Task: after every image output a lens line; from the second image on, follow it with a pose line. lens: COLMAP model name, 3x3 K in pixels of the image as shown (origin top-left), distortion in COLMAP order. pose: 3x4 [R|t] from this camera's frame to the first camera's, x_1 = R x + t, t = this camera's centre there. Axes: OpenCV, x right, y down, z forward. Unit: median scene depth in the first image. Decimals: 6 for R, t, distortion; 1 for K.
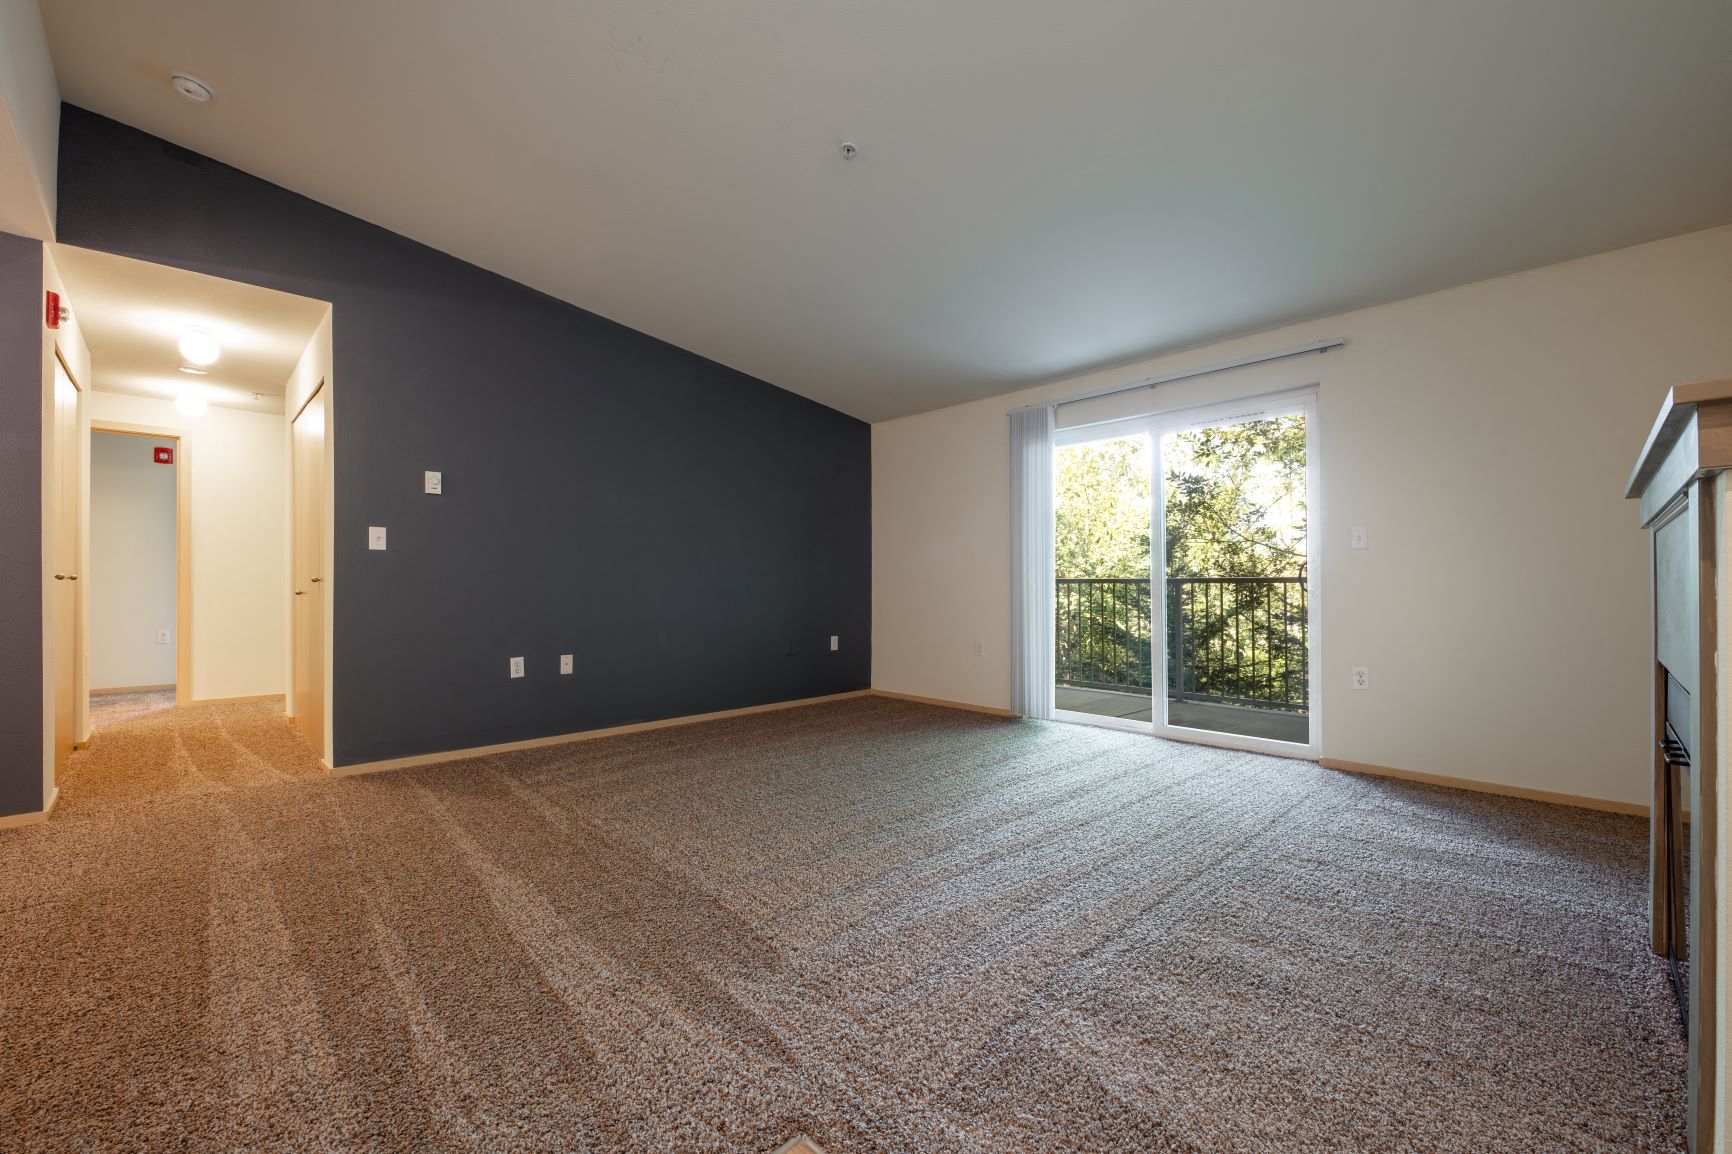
lens RADIAL K [[696.7, 0, 868.5], [0, 696.7, 580.5], [0, 0, 1]] dist [0.000333, 0.000101]
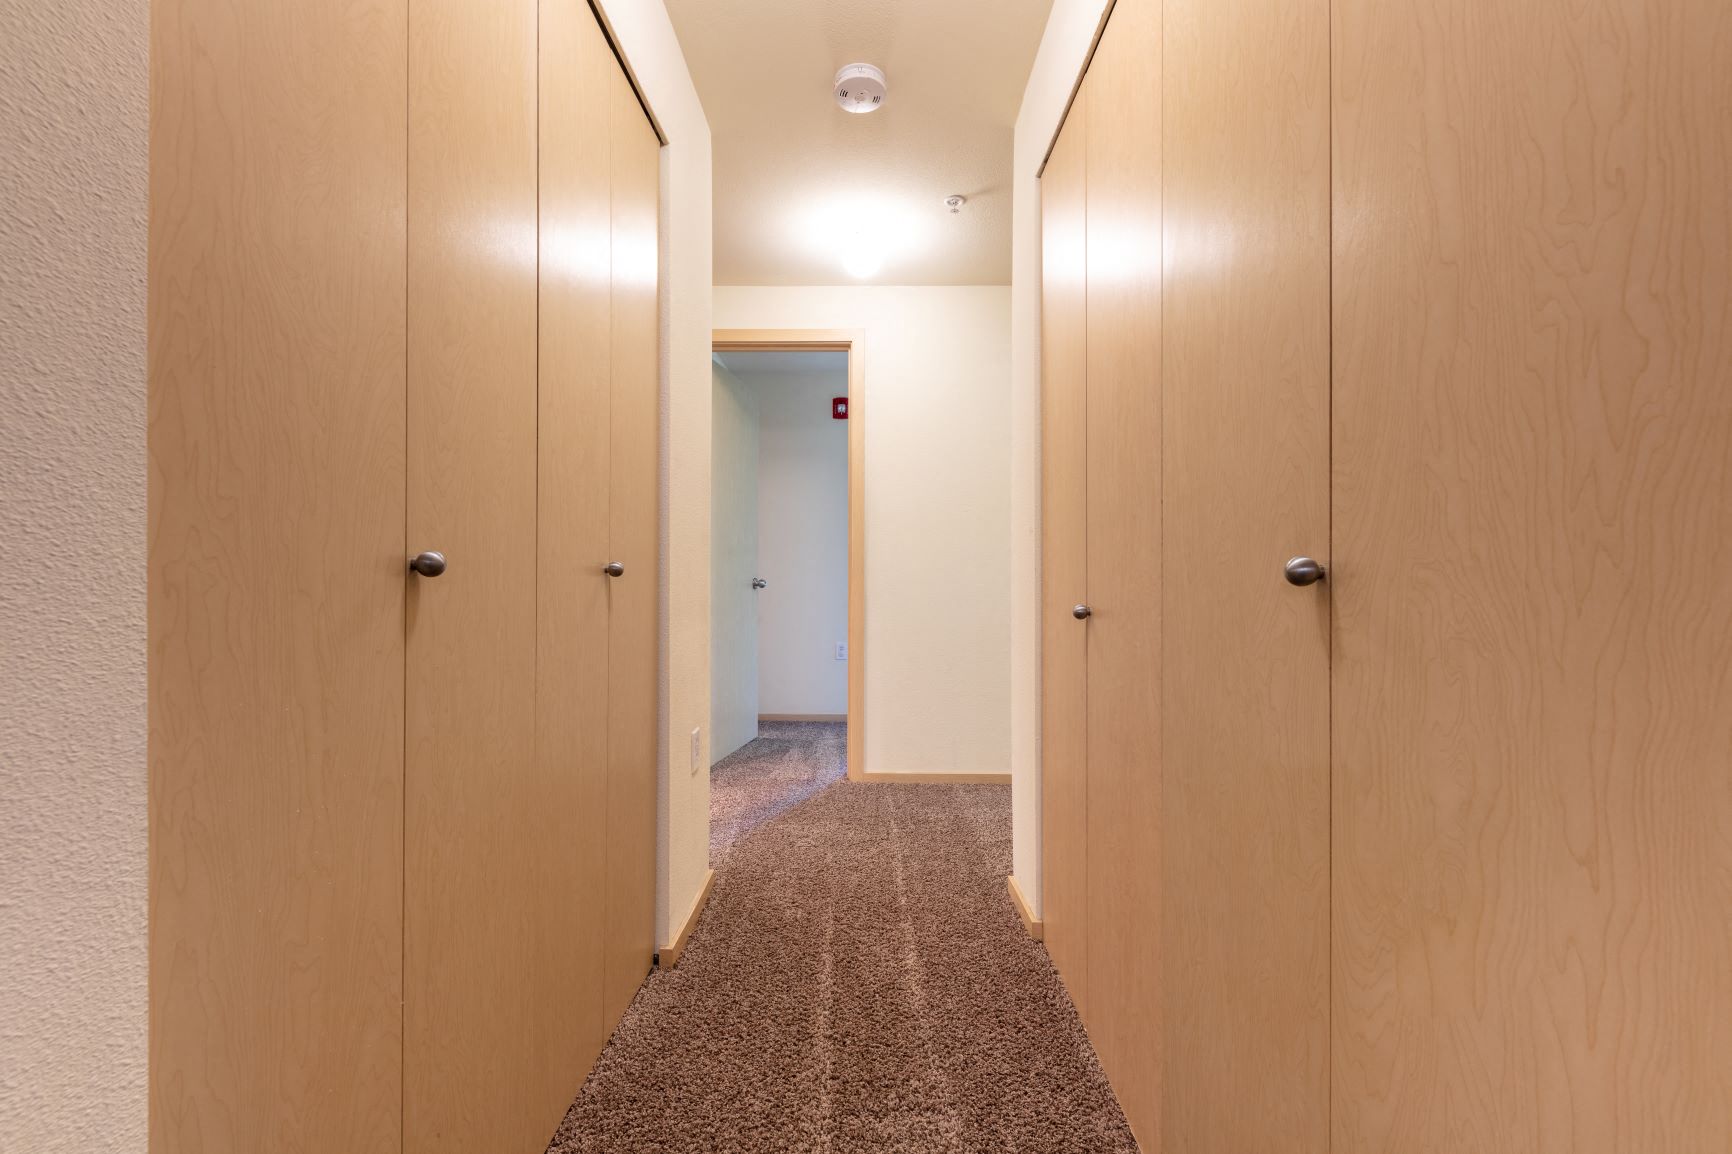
lens RADIAL K [[696.7, 0, 866.0], [0, 696.7, 580.5], [0, 0, 1]] dist [0.000333, 0.000101]
pose [[0.708061, -0.000208, -0.706151, -0.480453], [-0.002413, 0.999993, -0.002715, 0.006638], [0.706147, 0.003626, 0.708056, 0.506930]]
